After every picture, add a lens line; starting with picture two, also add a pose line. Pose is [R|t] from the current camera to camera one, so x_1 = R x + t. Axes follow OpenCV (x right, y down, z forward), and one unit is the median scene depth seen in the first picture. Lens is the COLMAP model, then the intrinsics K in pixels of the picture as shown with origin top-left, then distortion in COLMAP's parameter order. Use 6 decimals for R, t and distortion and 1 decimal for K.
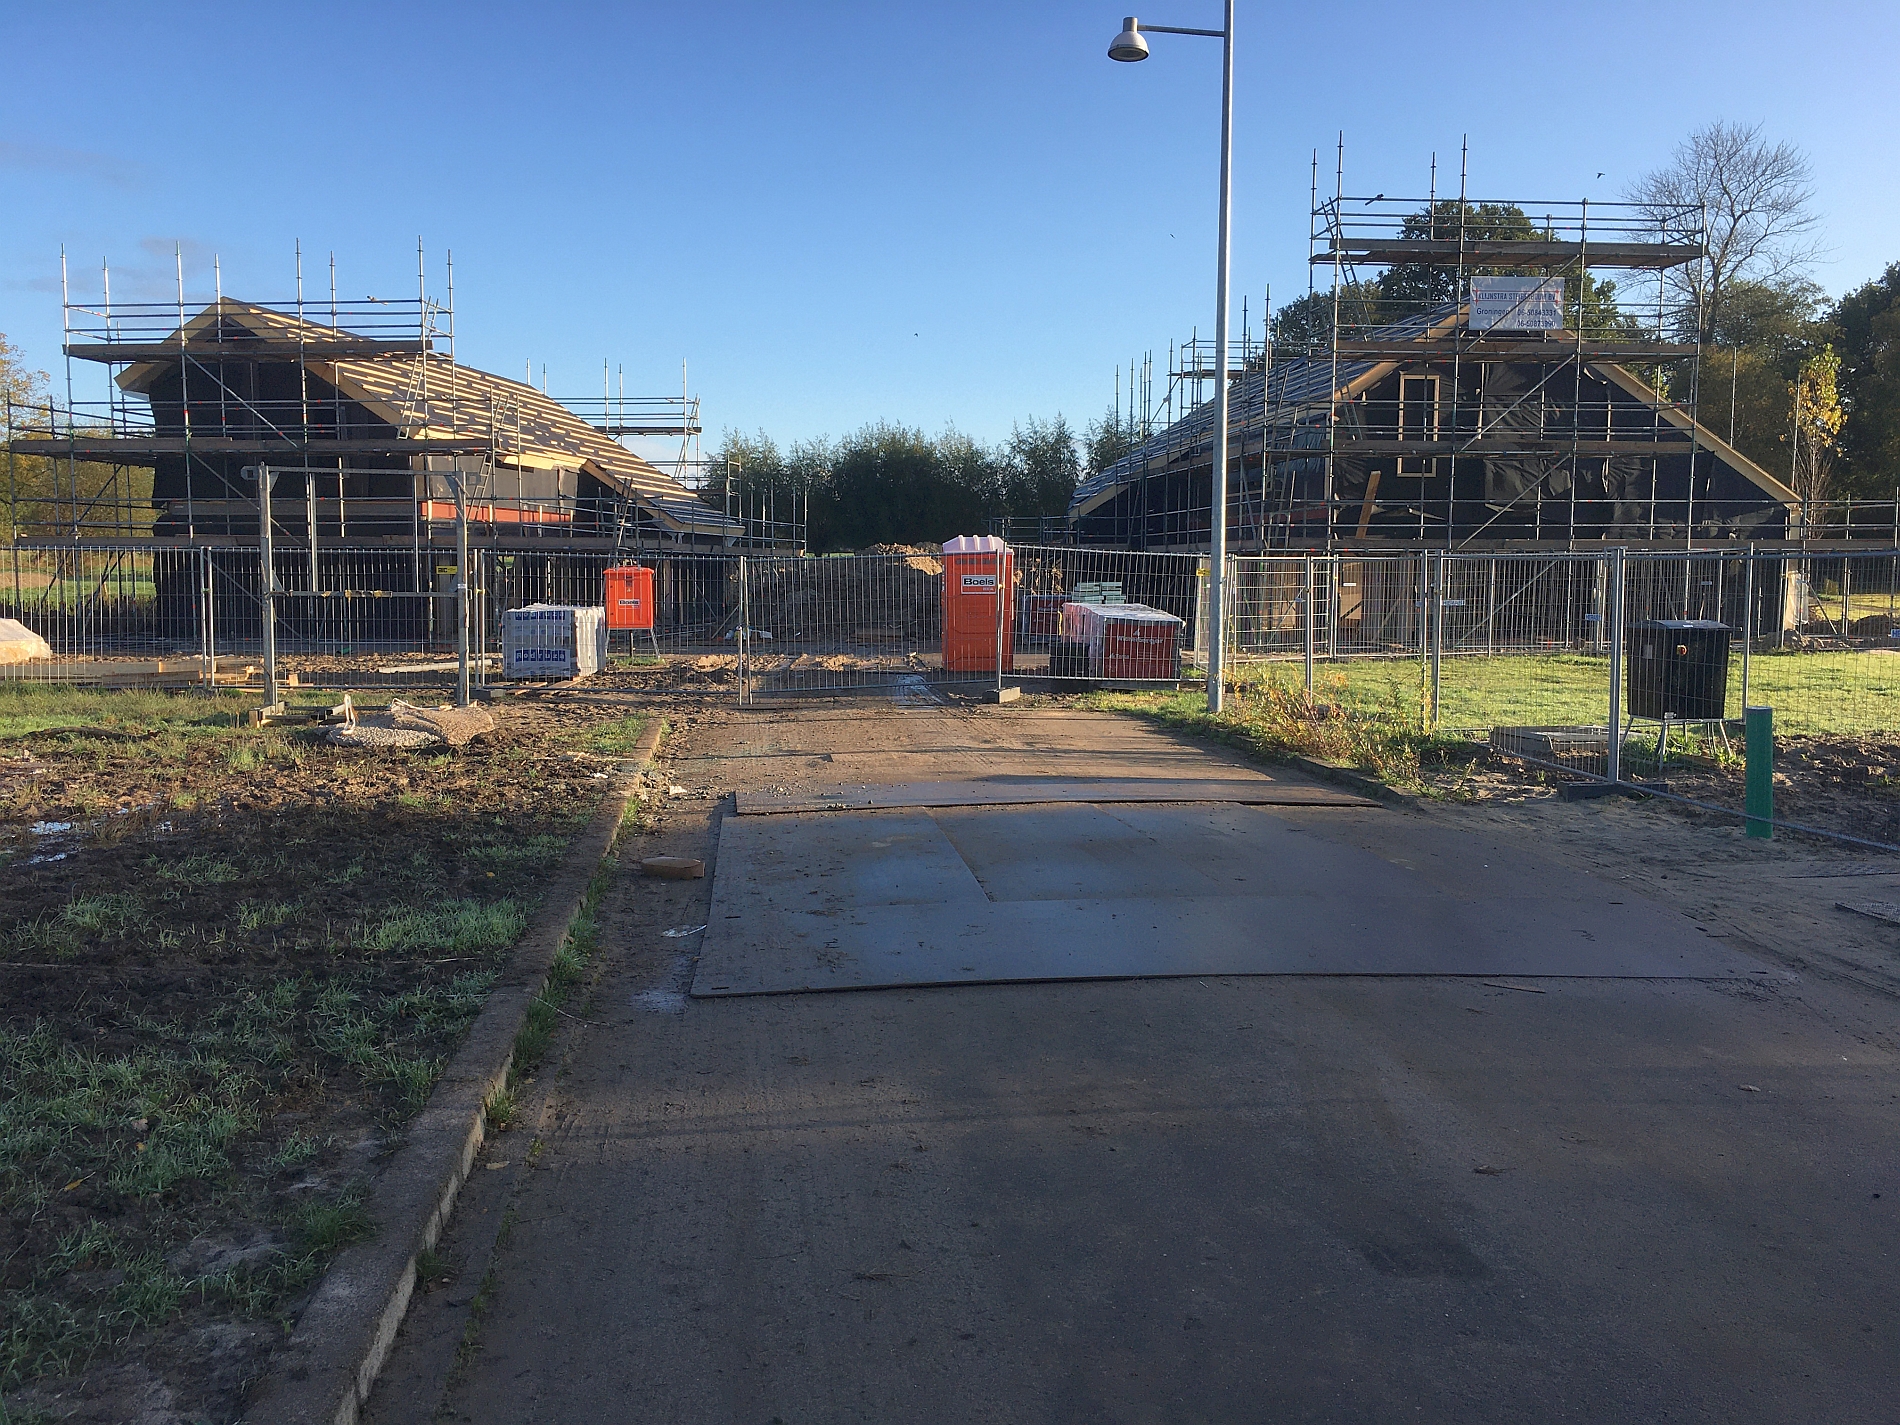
lens RADIAL K [[1596.1, 0, 944.8], [0, 1596.1, 693.1], [0, 0, 1]] dist [0.085513, -0.106342]
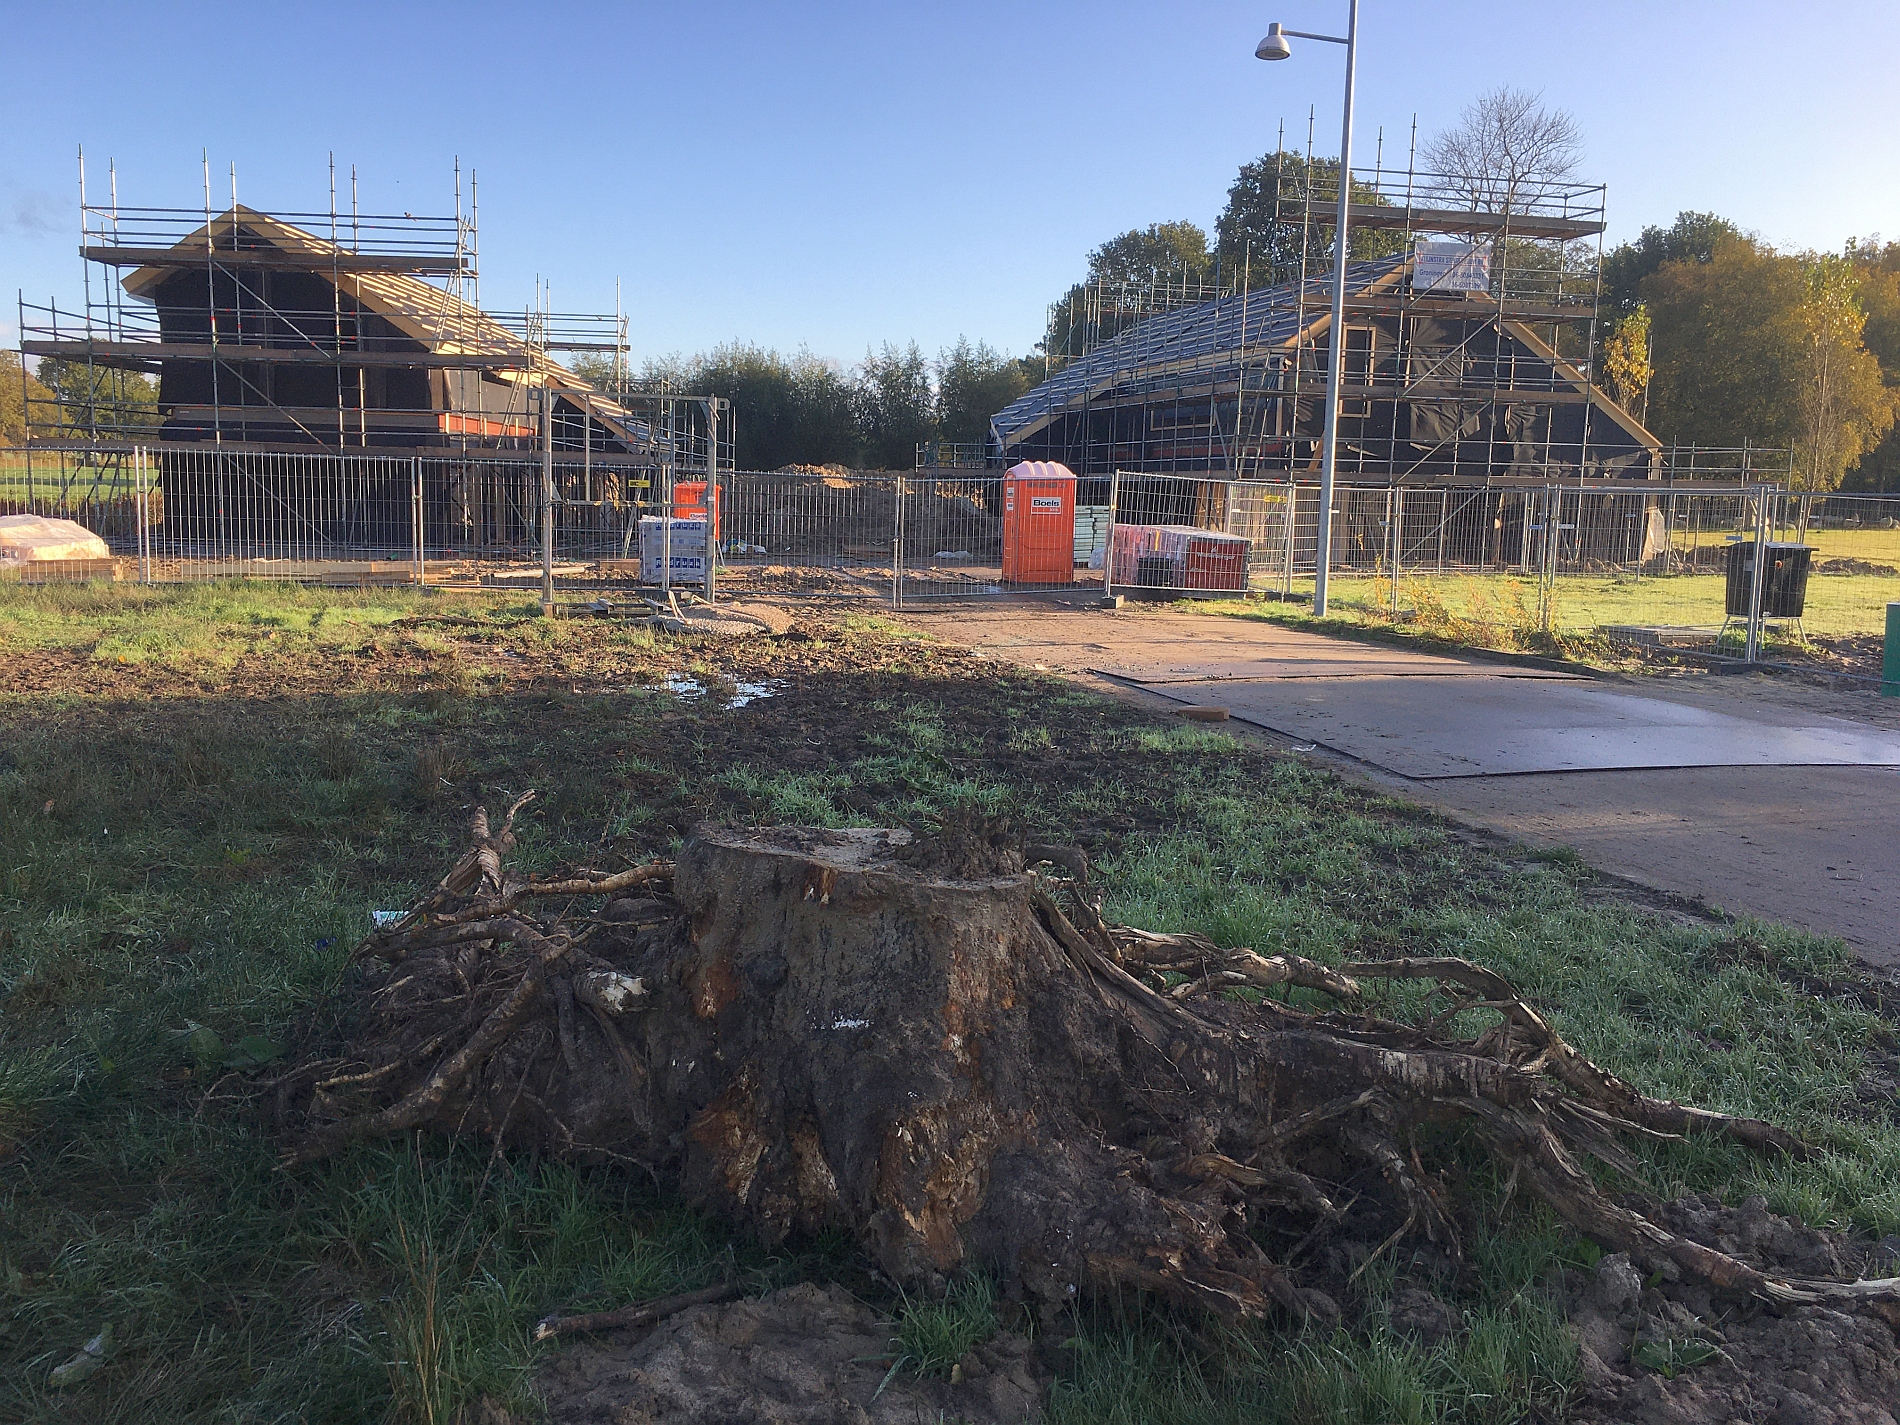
lens RADIAL K [[1596.1, 0, 944.8], [0, 1596.1, 693.1], [0, 0, 1]] dist [0.085513, -0.106342]
pose [[0.988371, 0.001320, 0.152056, -0.162392], [-0.008590, 0.998850, 0.047162, 0.008456], [-0.151819, -0.047920, 0.987246, -0.080467]]
